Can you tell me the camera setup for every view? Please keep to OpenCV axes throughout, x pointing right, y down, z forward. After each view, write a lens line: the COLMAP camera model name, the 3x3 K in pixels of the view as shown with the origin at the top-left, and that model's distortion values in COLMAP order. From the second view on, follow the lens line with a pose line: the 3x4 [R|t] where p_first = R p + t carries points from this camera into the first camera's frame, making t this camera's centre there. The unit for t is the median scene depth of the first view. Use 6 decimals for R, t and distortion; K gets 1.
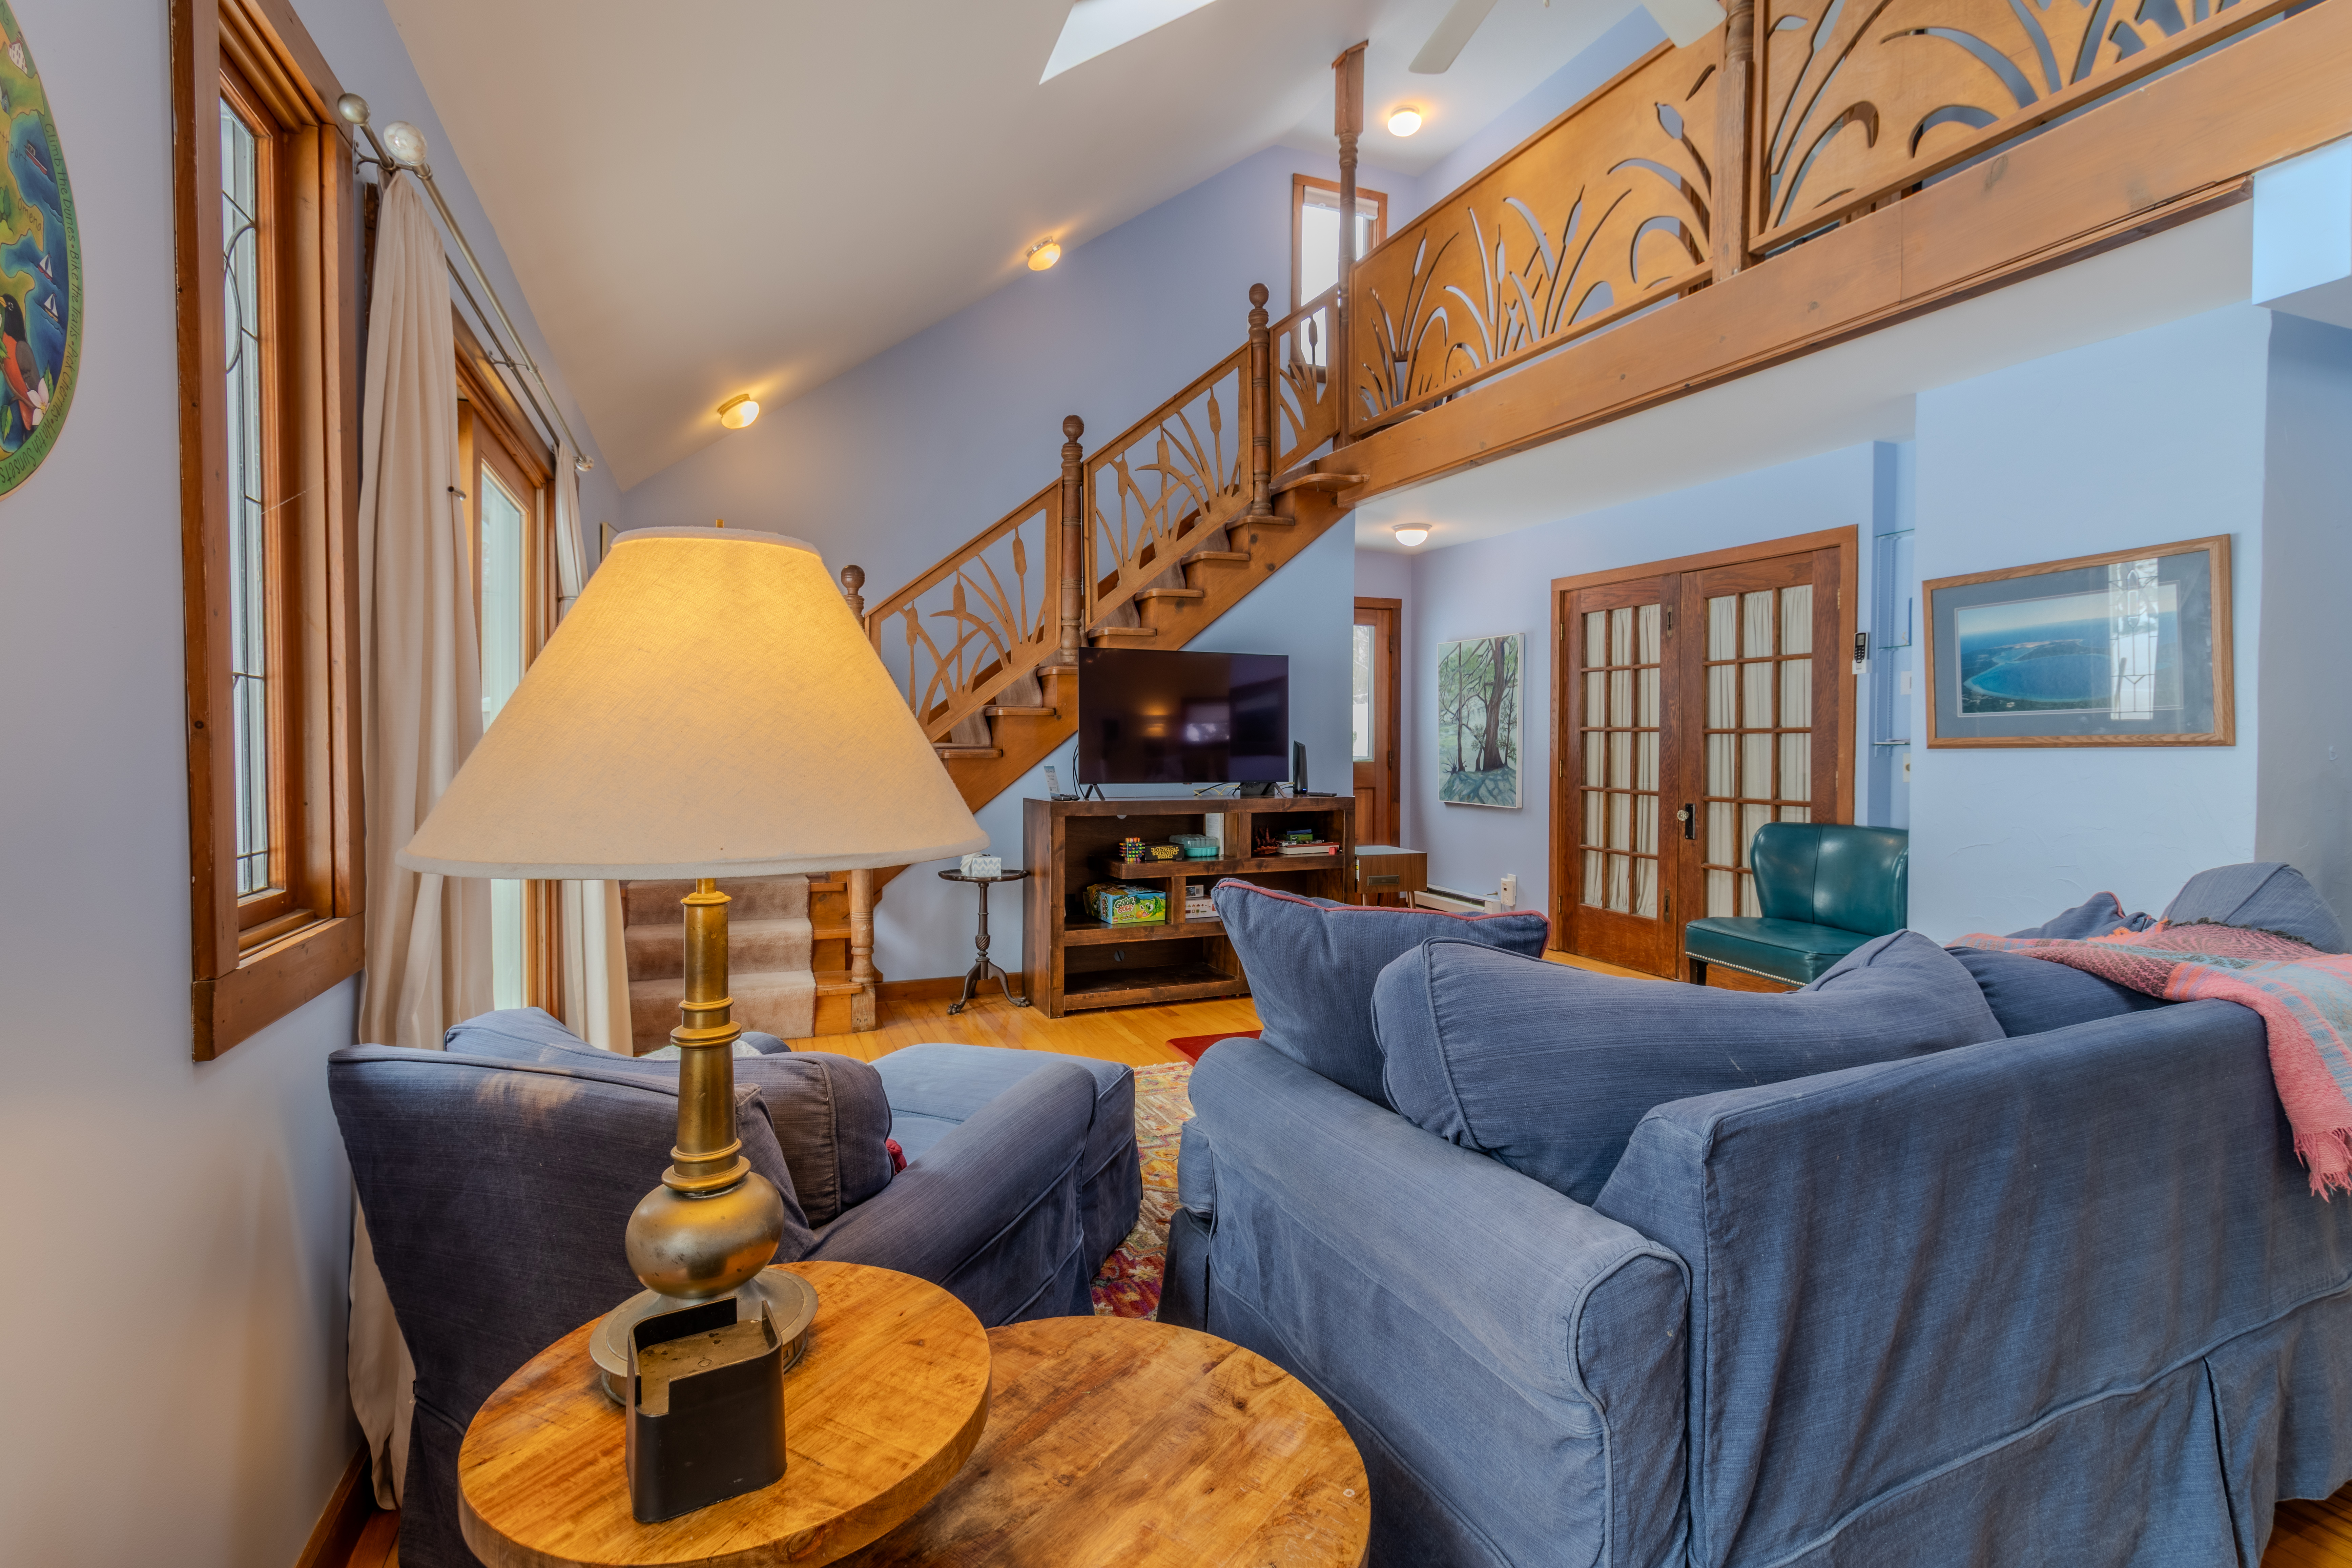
lens RADIAL K [[1077.6, 0, 1150.8], [0, 1077.6, 760.5], [0, 0, 1]] dist [0.000268, 0.000150]
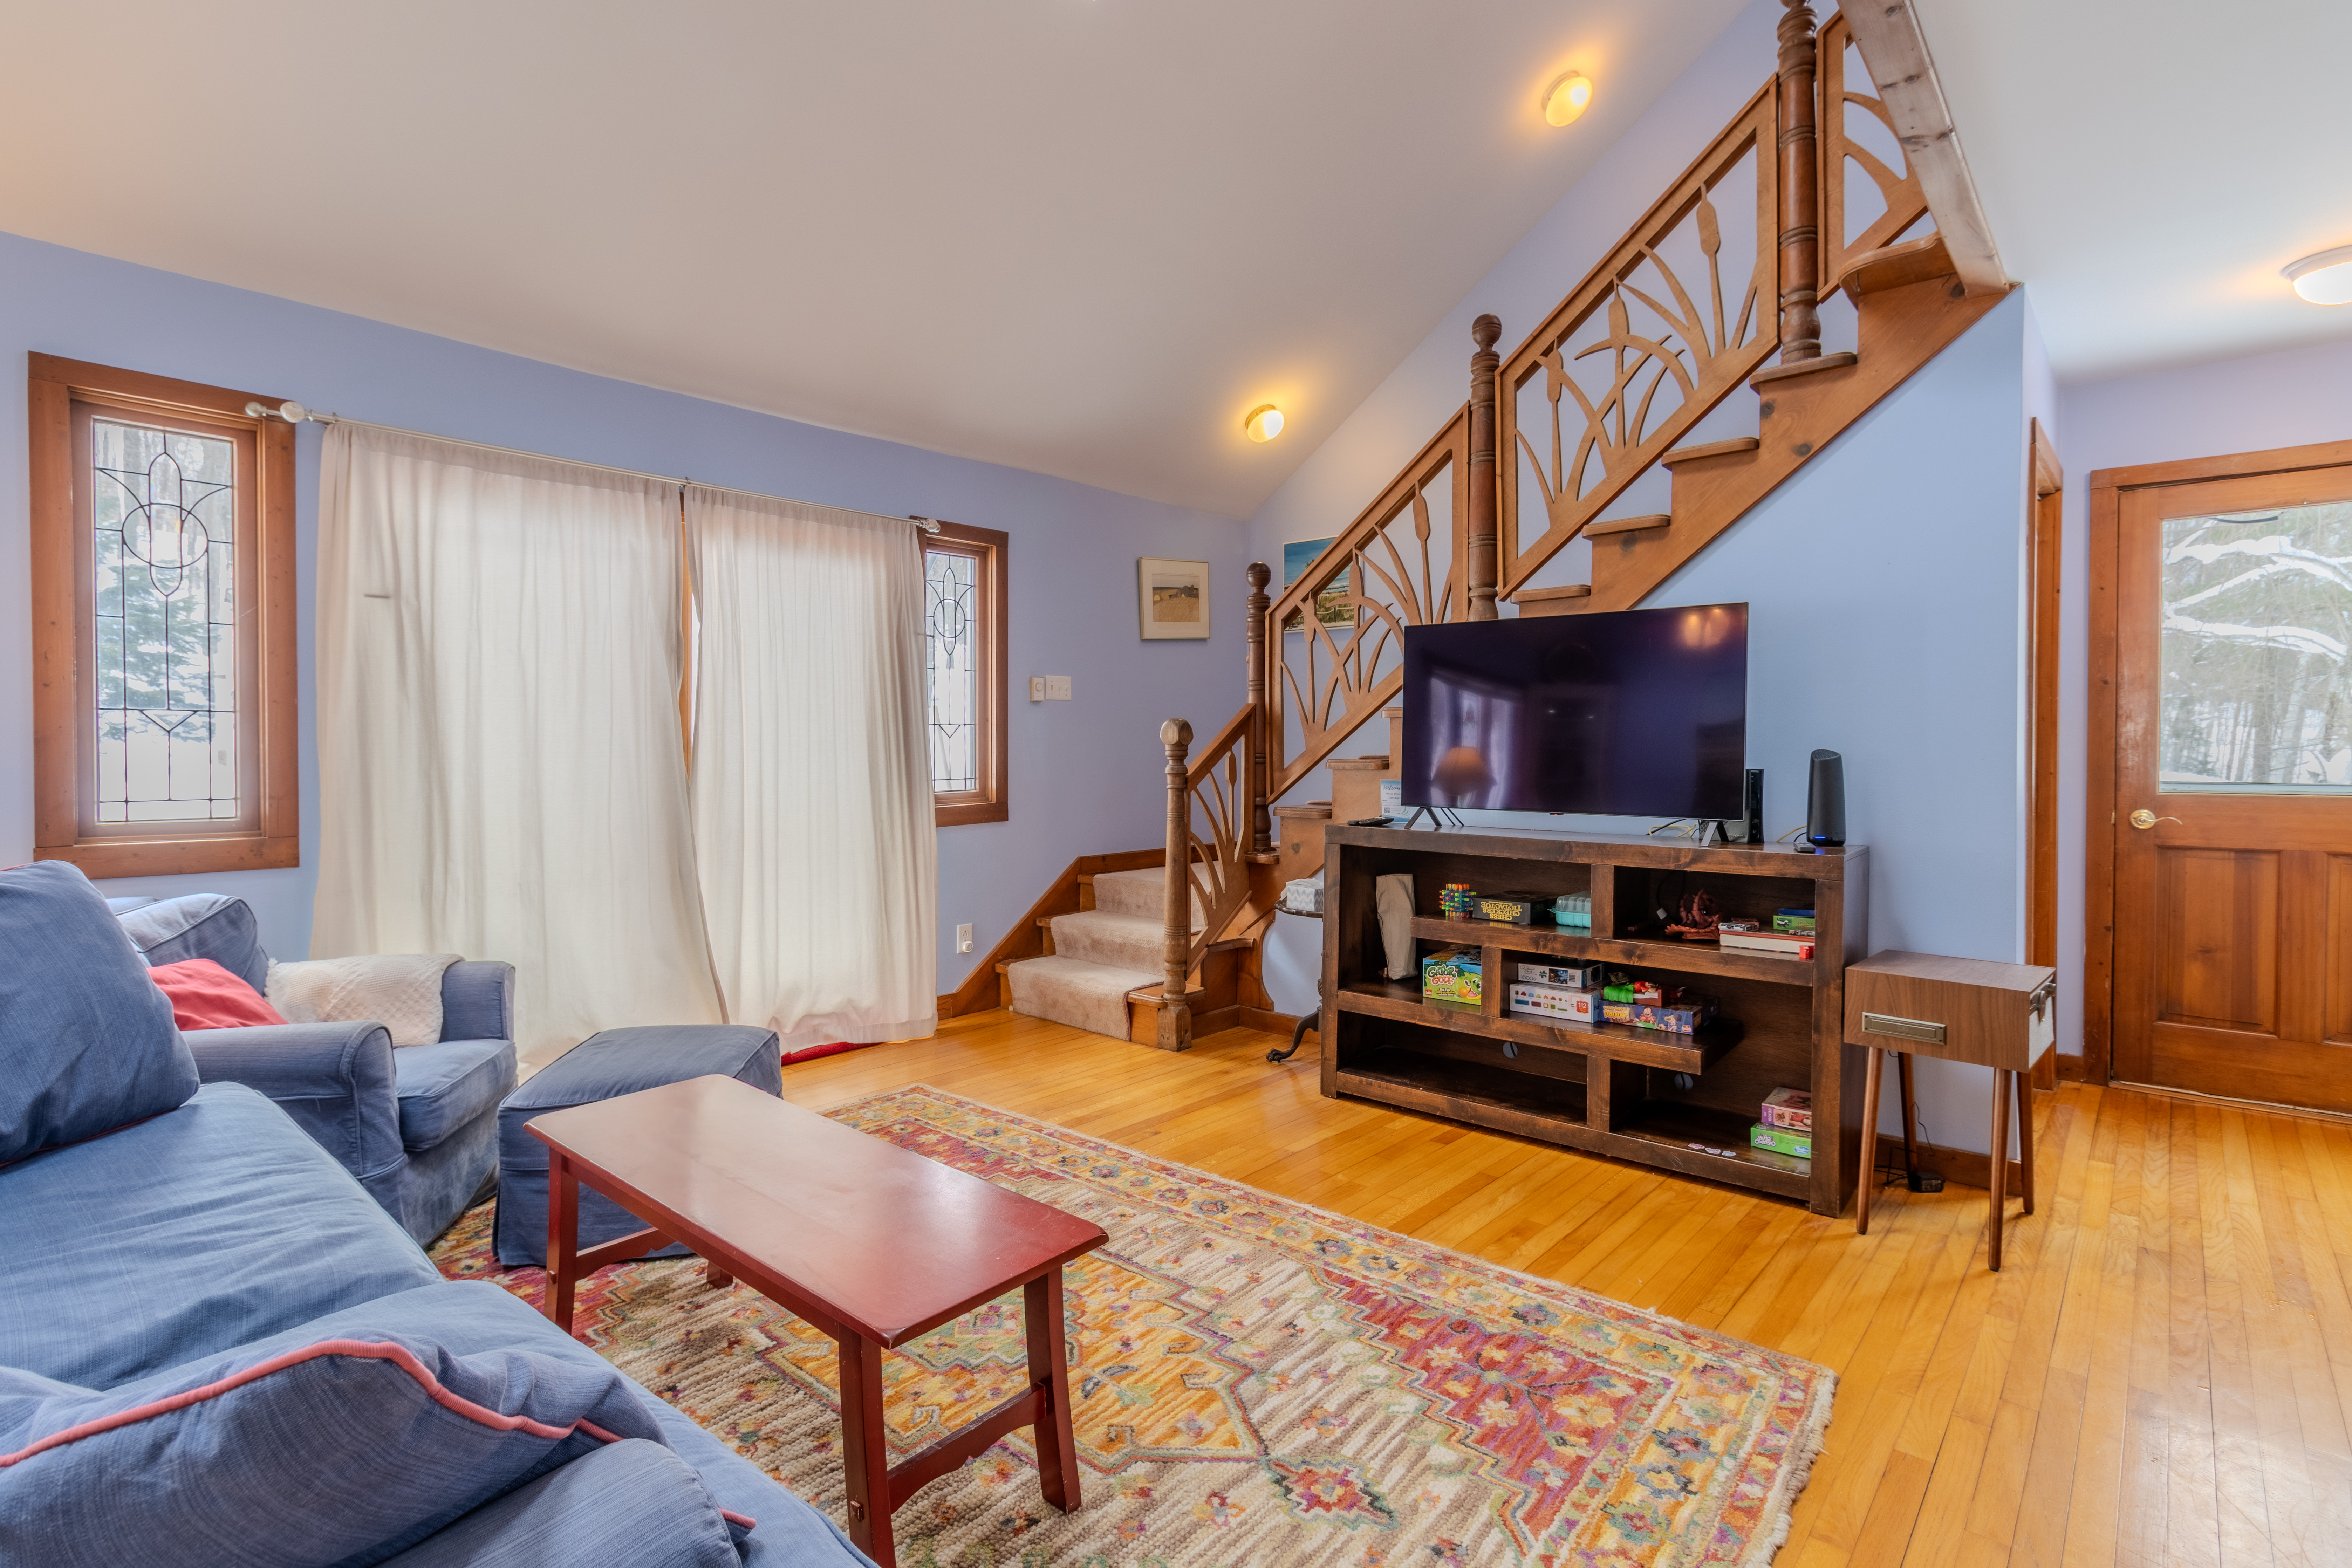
lens RADIAL K [[1108.1, 0, 1169.1], [0, 1108.1, 759.0], [0, 0, 1]] dist [-0.000365, -0.000330]
pose [[0.457385, 0.008915, -0.889224, 0.536281], [-0.017514, 0.999846, 0.001016, -0.008805], [0.889097, 0.015110, 0.457470, 0.473419]]
